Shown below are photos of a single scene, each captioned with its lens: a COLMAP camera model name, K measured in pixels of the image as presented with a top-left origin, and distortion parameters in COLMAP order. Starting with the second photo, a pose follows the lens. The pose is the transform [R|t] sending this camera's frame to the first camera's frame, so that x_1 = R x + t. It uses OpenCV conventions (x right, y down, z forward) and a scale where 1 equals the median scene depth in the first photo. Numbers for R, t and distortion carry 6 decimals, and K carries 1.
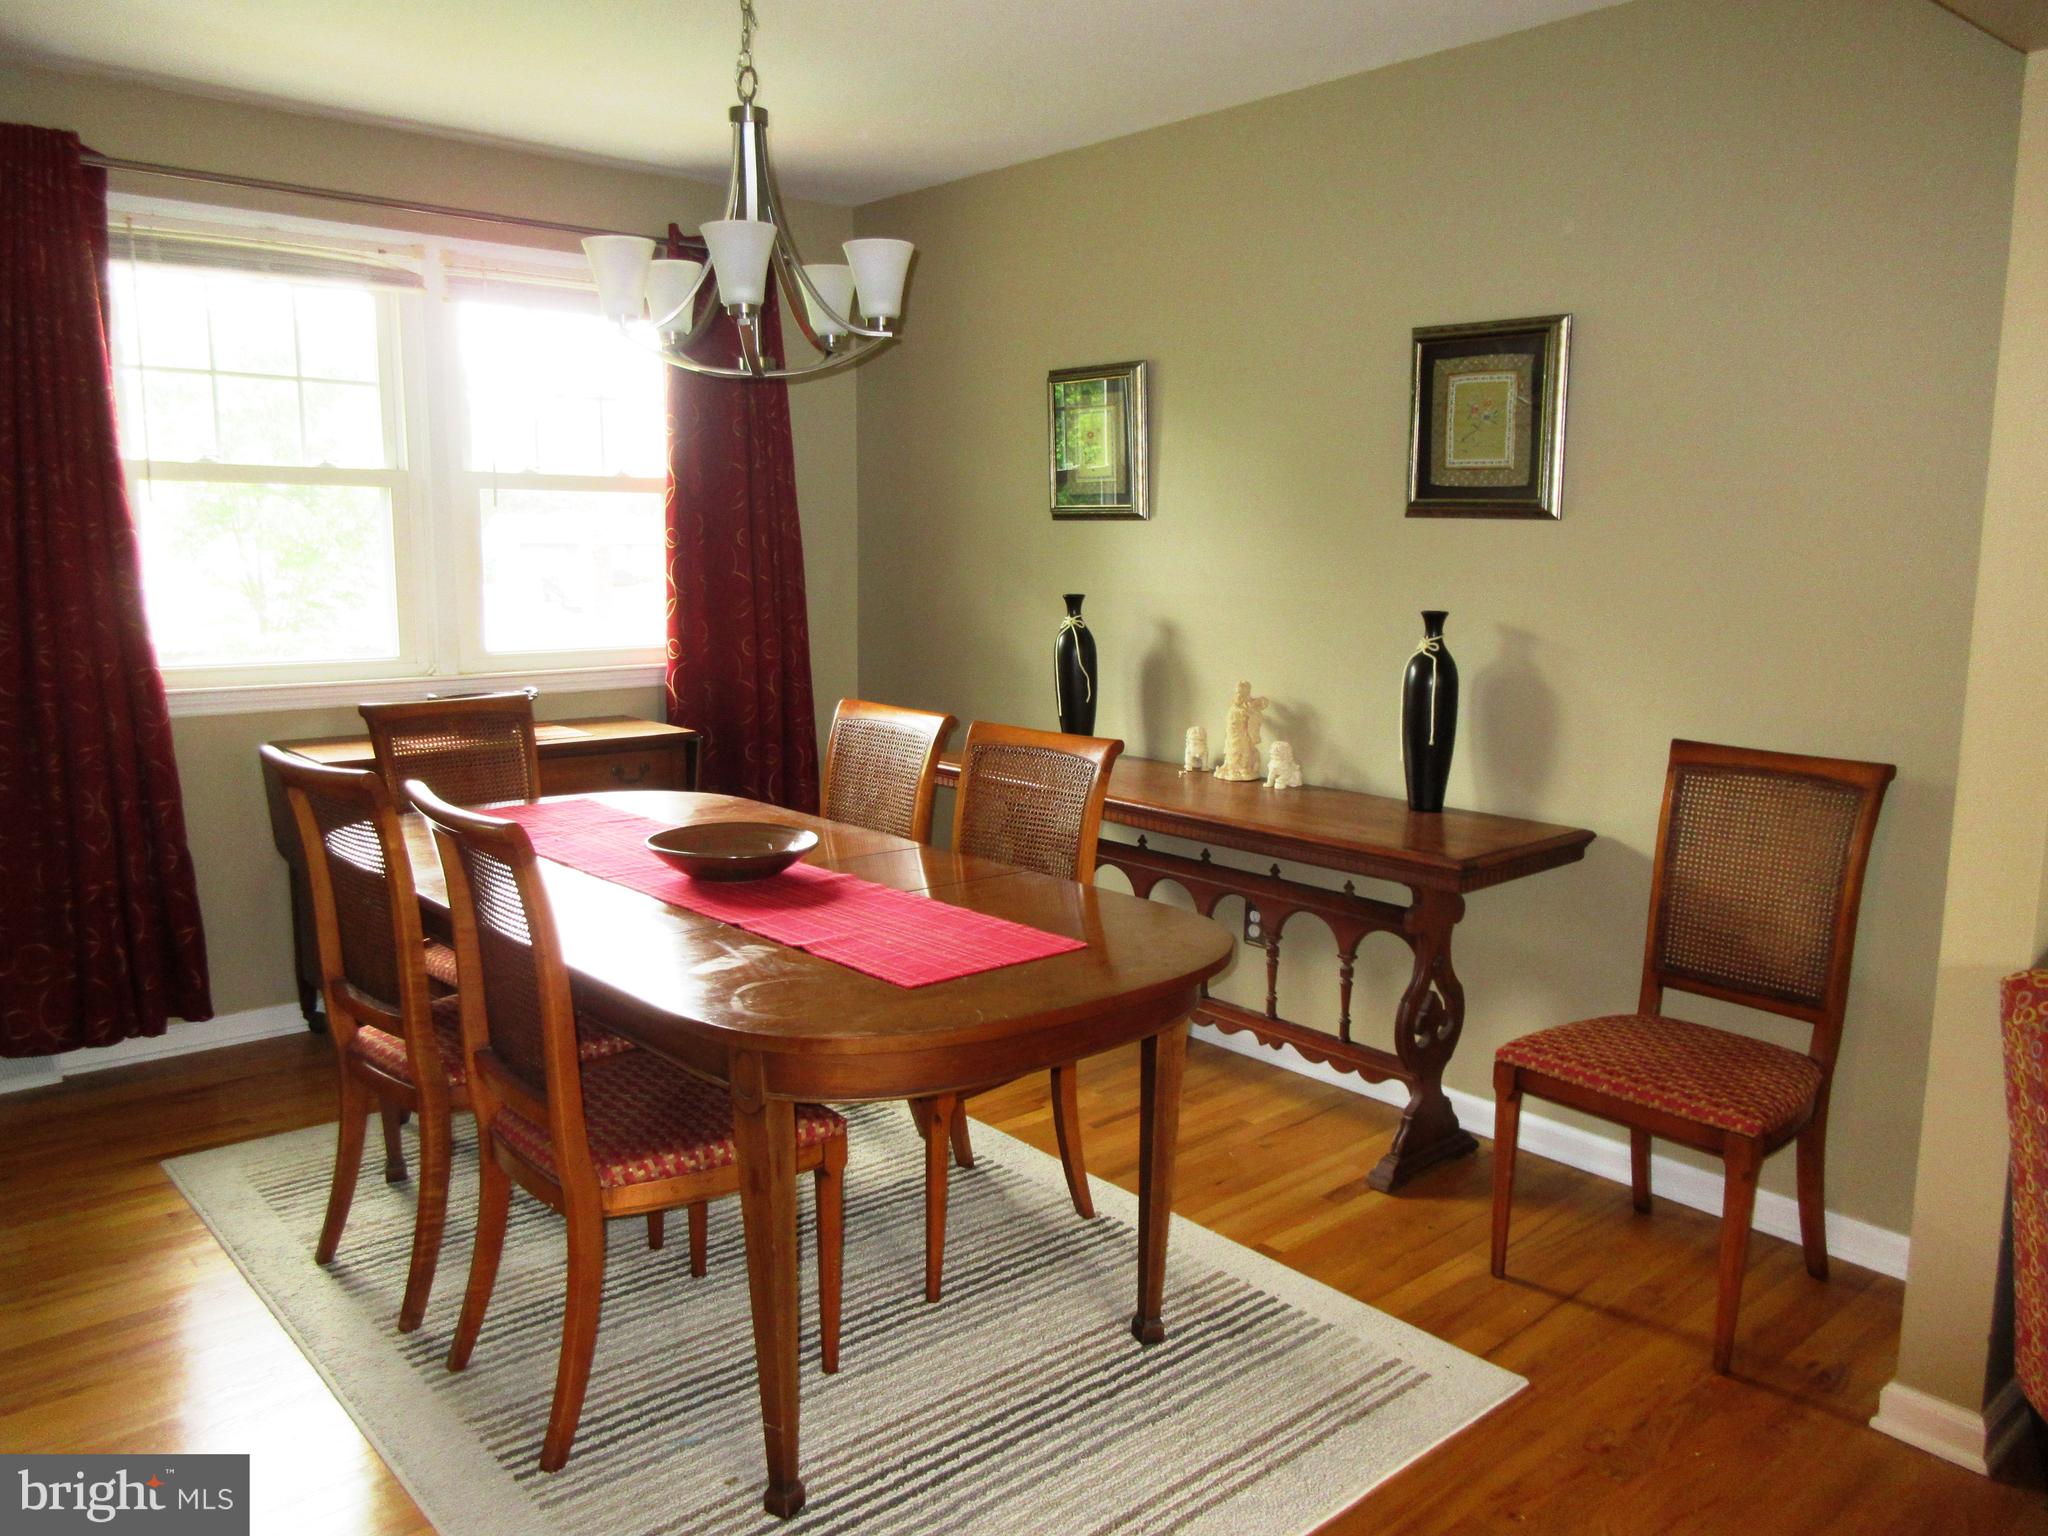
lens RADIAL K [[1516.7, 0, 1040.0], [0, 1516.7, 766.9], [0, 0, 1]] dist [0.005194, 0.001945]
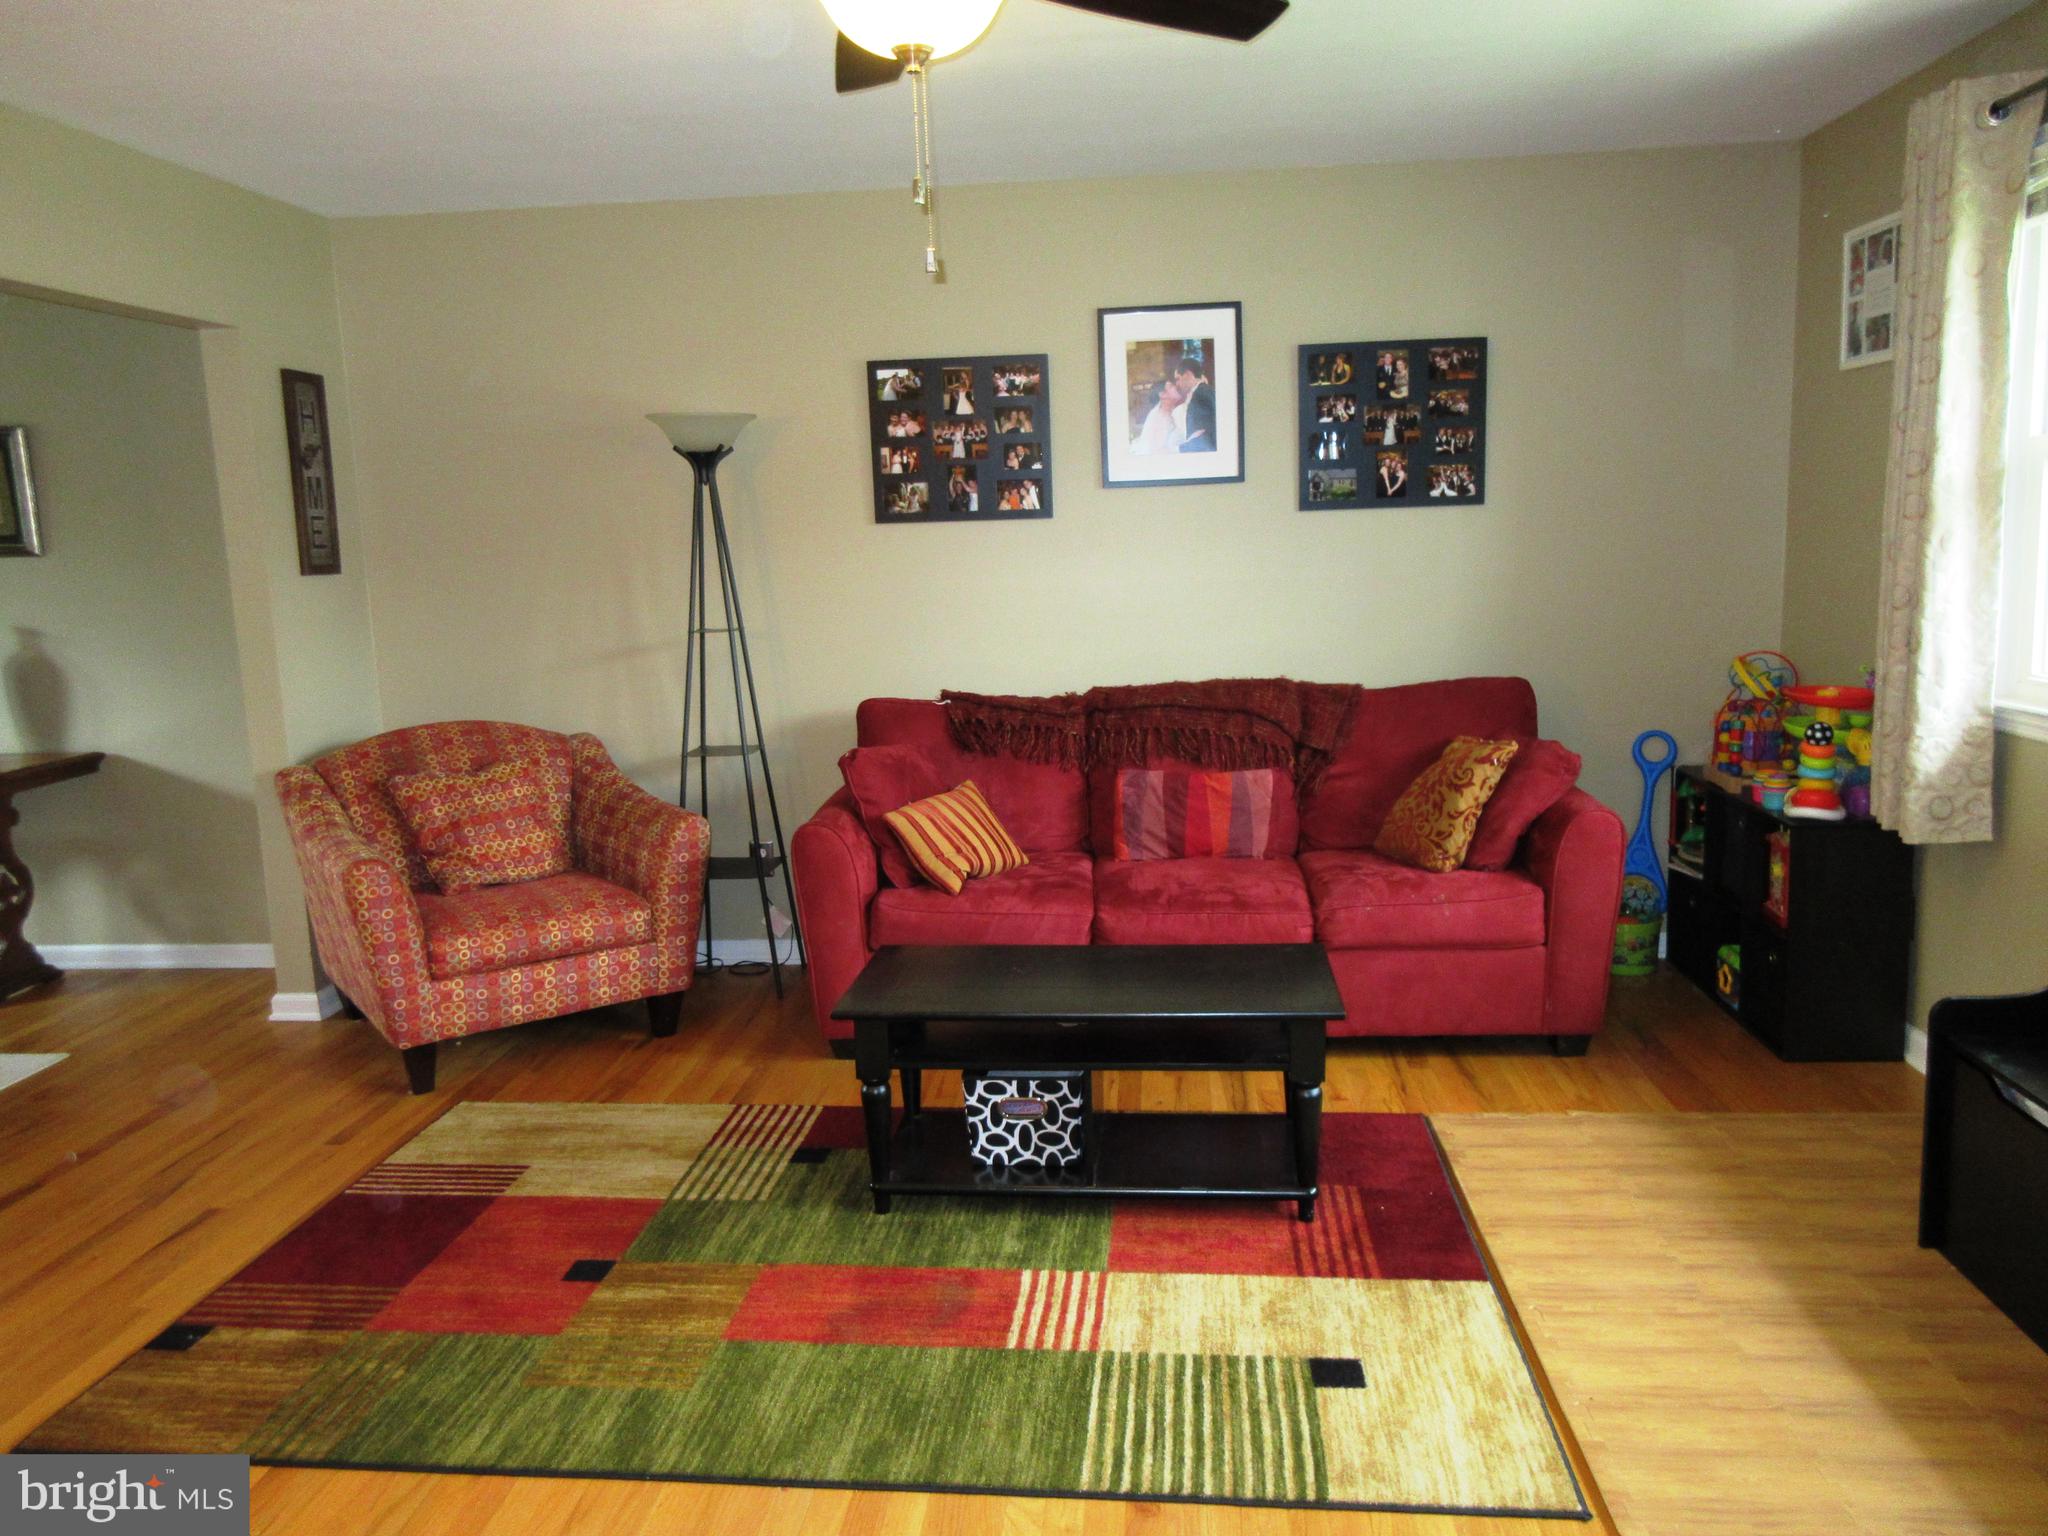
lens RADIAL K [[1516.7, 0, 1032.8], [0, 1516.7, 764.5], [0, 0, 1]] dist [0.005194, 0.001945]
pose [[0.717203, -0.141085, 0.682433, -0.019855], [0.148350, 0.987755, 0.048297, 0.116147], [-0.680891, 0.066600, 0.729351, -0.766712]]
